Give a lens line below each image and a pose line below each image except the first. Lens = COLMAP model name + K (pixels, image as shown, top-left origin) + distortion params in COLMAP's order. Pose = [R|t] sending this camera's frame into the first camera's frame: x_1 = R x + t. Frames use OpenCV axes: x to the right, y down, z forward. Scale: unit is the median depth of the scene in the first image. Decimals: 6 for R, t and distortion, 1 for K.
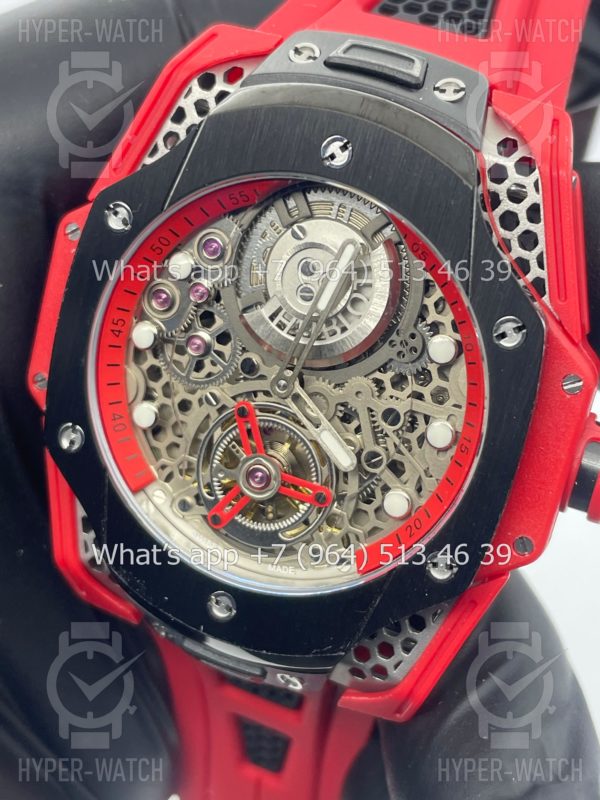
lens RADIAL K [[1261.4, 0, 317.2], [0, 1261.4, 399.3], [0, 0, 1]] dist [0.134929, -0.491808]
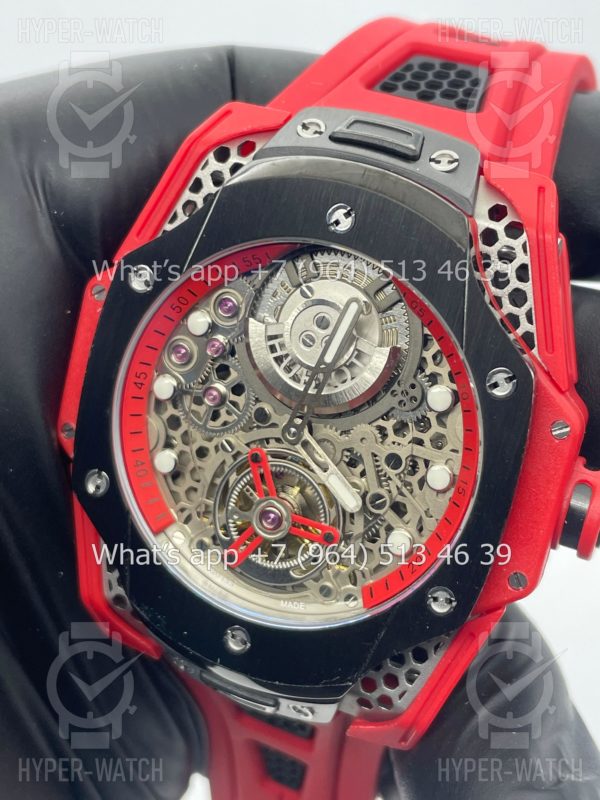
lens RADIAL K [[1261.4, 0, 317.2], [0, 1261.4, 399.3], [0, 0, 1]] dist [0.134929, -0.491808]
pose [[0.999882, -0.006296, -0.014009, 0.008756], [0.005721, 0.999154, -0.040730, 0.004473], [0.014254, 0.040645, 0.999072, -0.077661]]
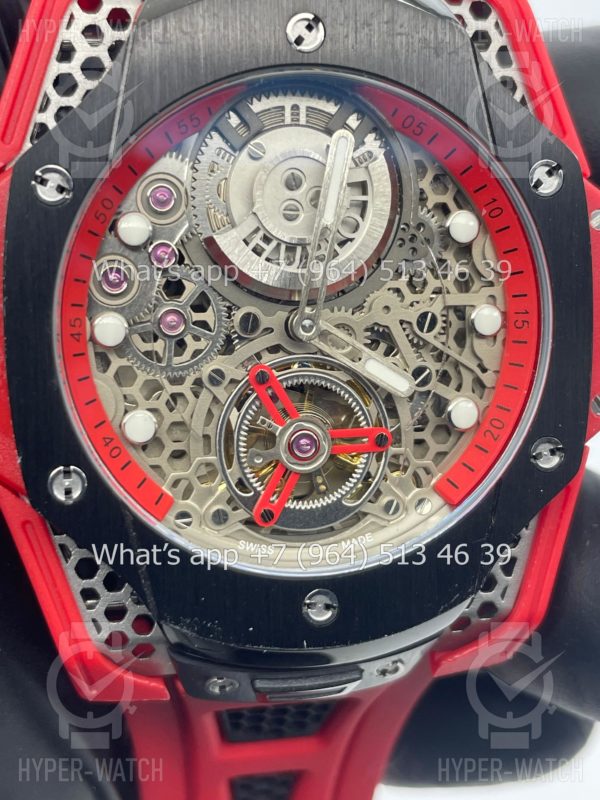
lens RADIAL K [[1261.4, 0, 317.2], [0, 1261.4, 399.3], [0, 0, 1]] dist [0.134929, -0.491808]
pose [[0.828495, -0.316927, 0.461685, -0.420896], [0.347318, 0.937527, 0.020308, 0.019656], [-0.439279, 0.143527, 0.886811, 0.257396]]
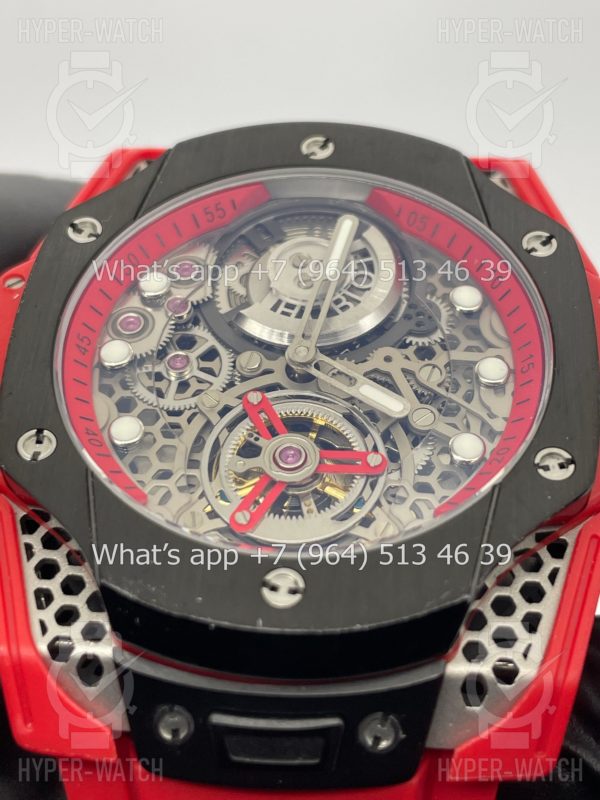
lens RADIAL K [[1261.4, 0, 317.2], [0, 1261.4, 399.3], [0, 0, 1]] dist [0.134929, -0.491808]
pose [[0.936649, 0.012941, 0.350030, -0.314108], [0.246053, 0.686919, -0.683813, 0.593220], [-0.249291, 0.726618, 0.640218, 0.467511]]
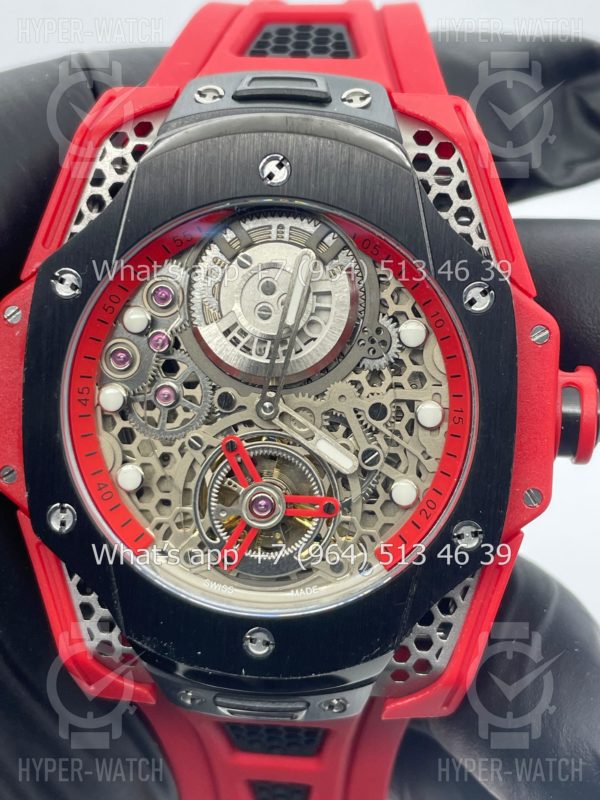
lens RADIAL K [[1261.4, 0, 317.2], [0, 1261.4, 399.3], [0, 0, 1]] dist [0.134929, -0.491808]
pose [[0.946735, -0.228950, 0.226439, -0.215723], [0.254925, 0.962512, -0.092651, 0.085637], [-0.196738, 0.145441, 0.969609, 0.010113]]
